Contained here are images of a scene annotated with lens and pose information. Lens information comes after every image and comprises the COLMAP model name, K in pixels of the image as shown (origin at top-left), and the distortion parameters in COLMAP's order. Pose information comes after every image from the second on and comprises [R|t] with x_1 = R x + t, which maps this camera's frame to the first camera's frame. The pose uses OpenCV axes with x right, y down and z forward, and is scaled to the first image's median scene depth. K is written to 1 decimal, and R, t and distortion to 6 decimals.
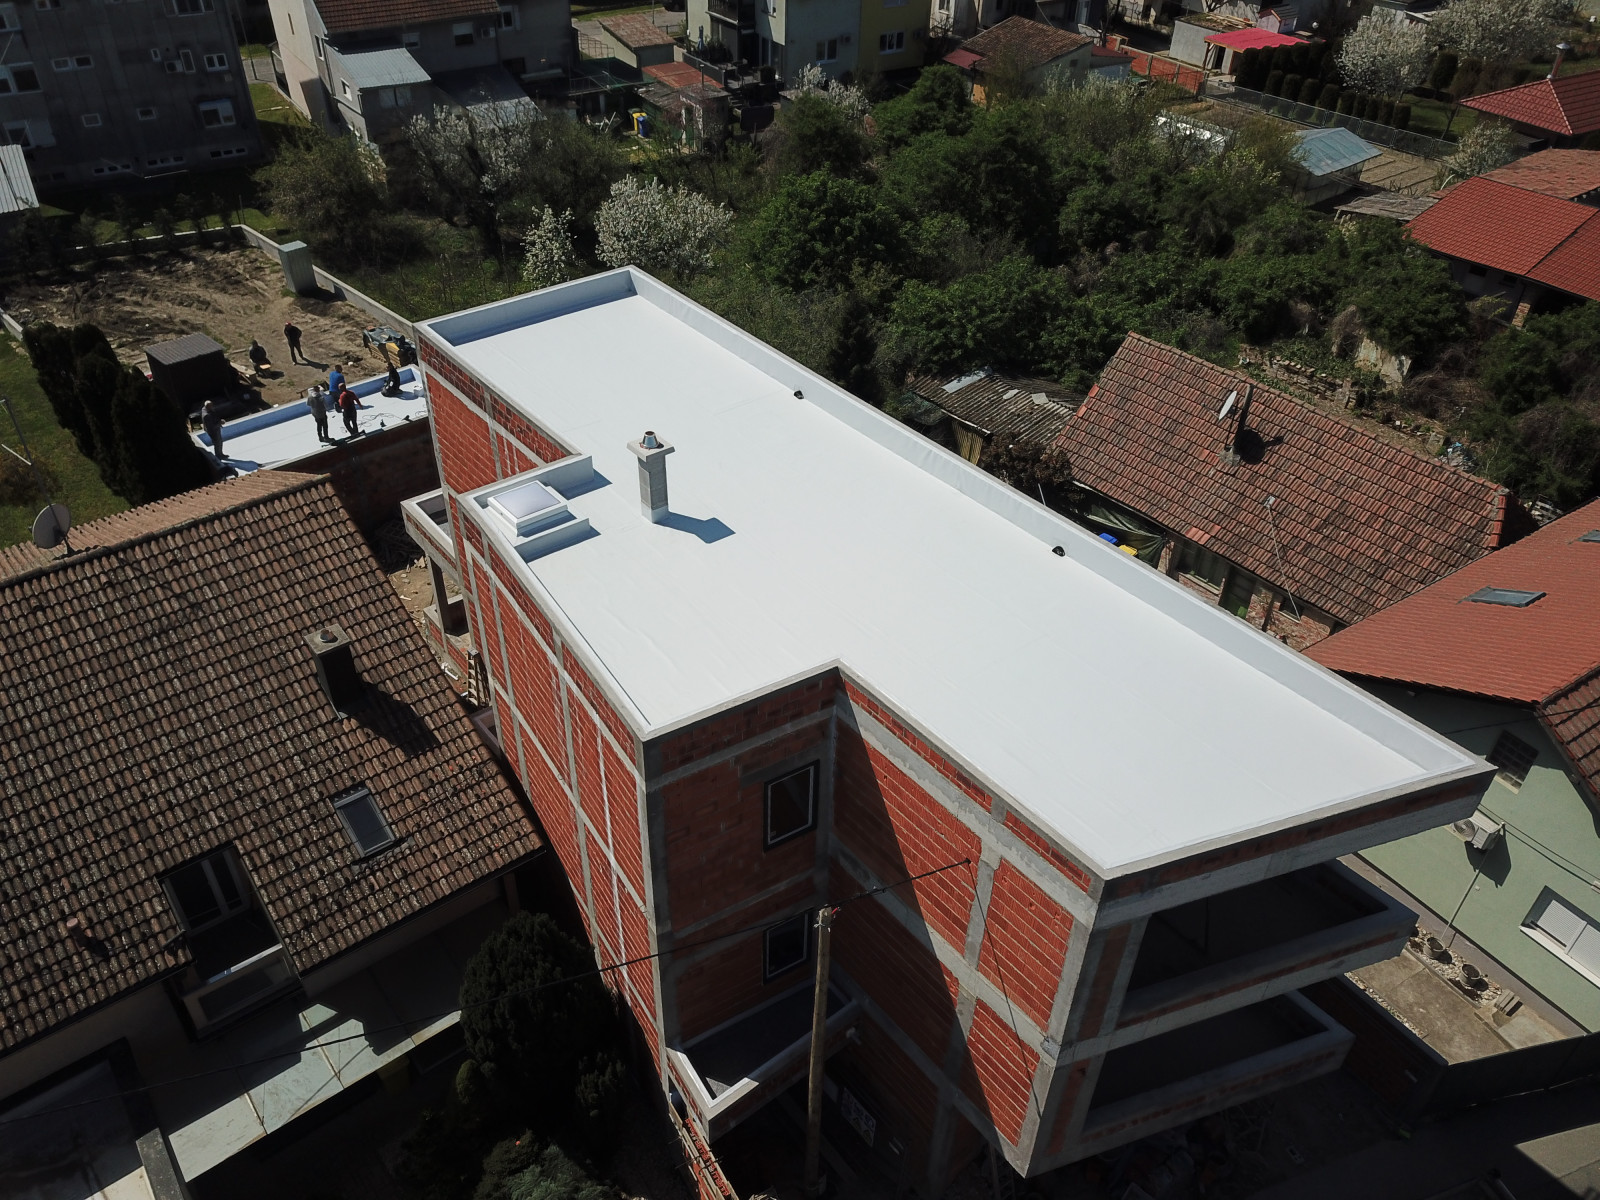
lens RADIAL K [[1209.3, 0, 789.5], [0, 1209.3, 613.9], [0, 0, 1]] dist [0.007935, 0.000165]
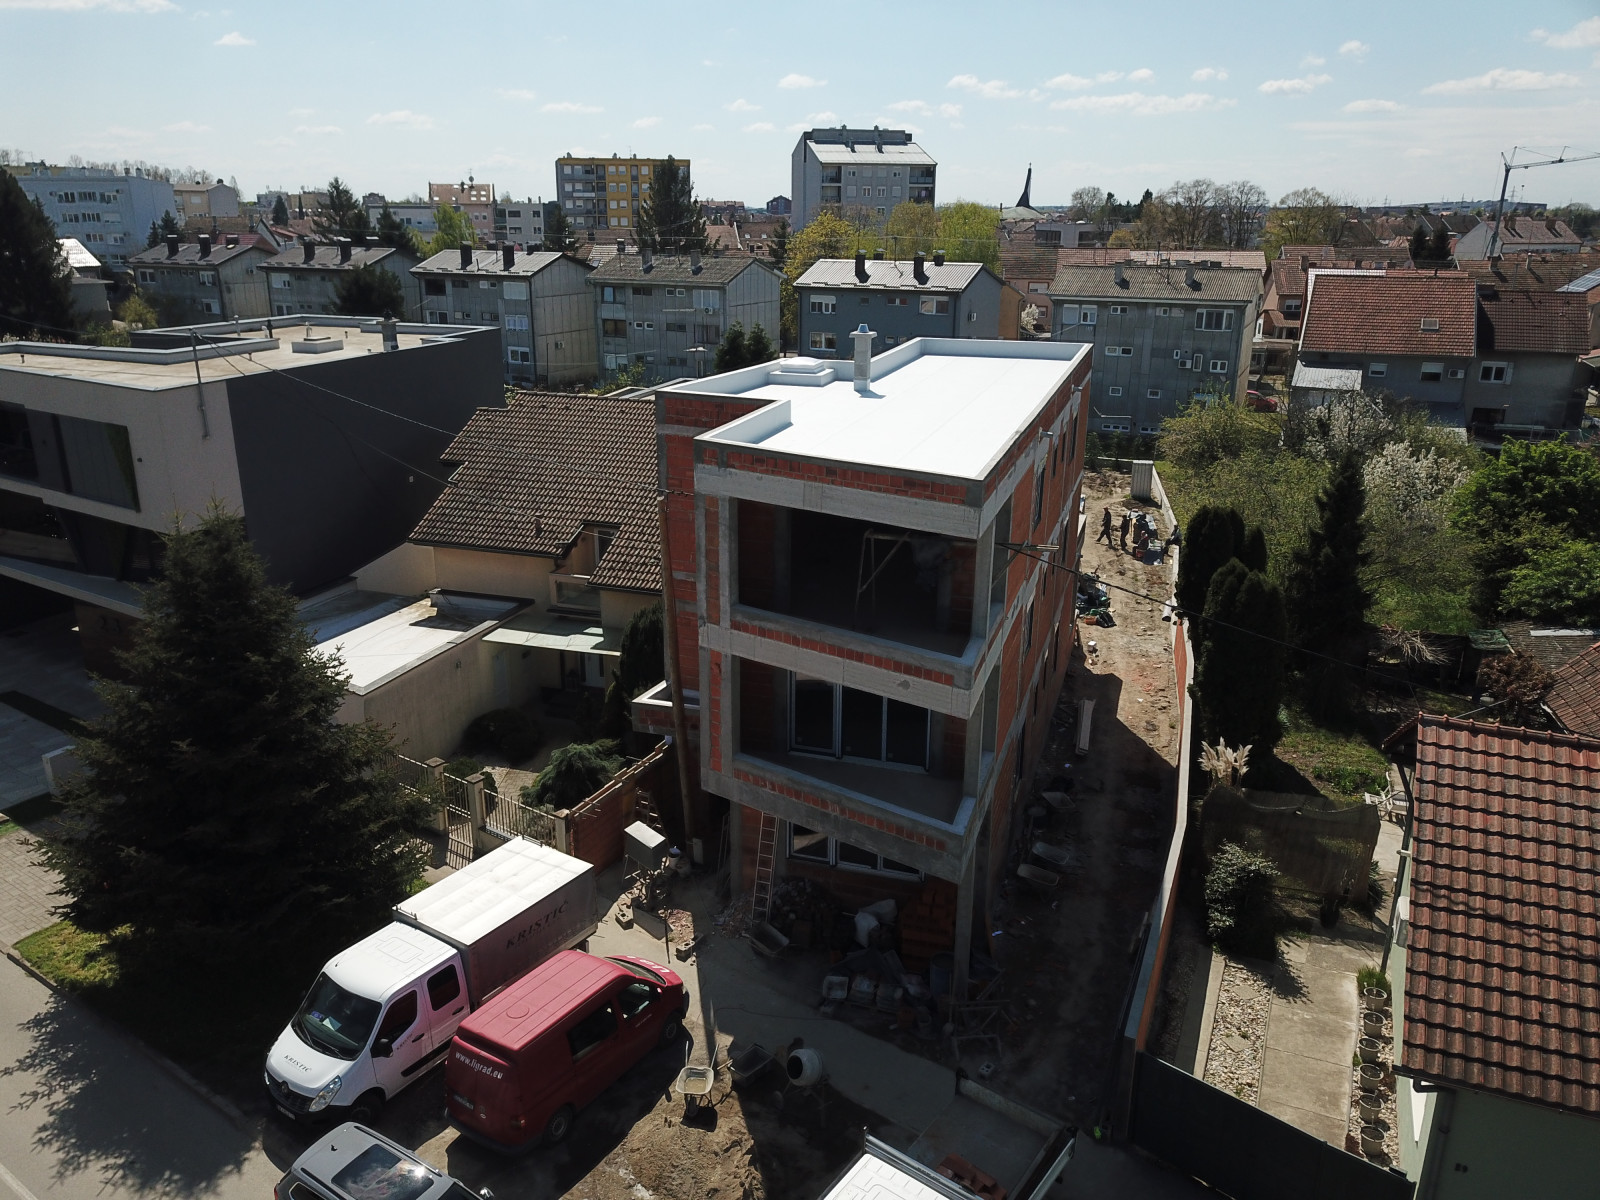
lens RADIAL K [[1209.3, 0, 789.5], [0, 1209.3, 613.9], [0, 0, 1]] dist [0.007935, 0.000165]
pose [[0.552973, 0.251426, -0.794359, 0.750313], [-0.511217, 0.855220, -0.085182, 0.224577], [0.657935, 0.453194, 0.601446, 0.121222]]
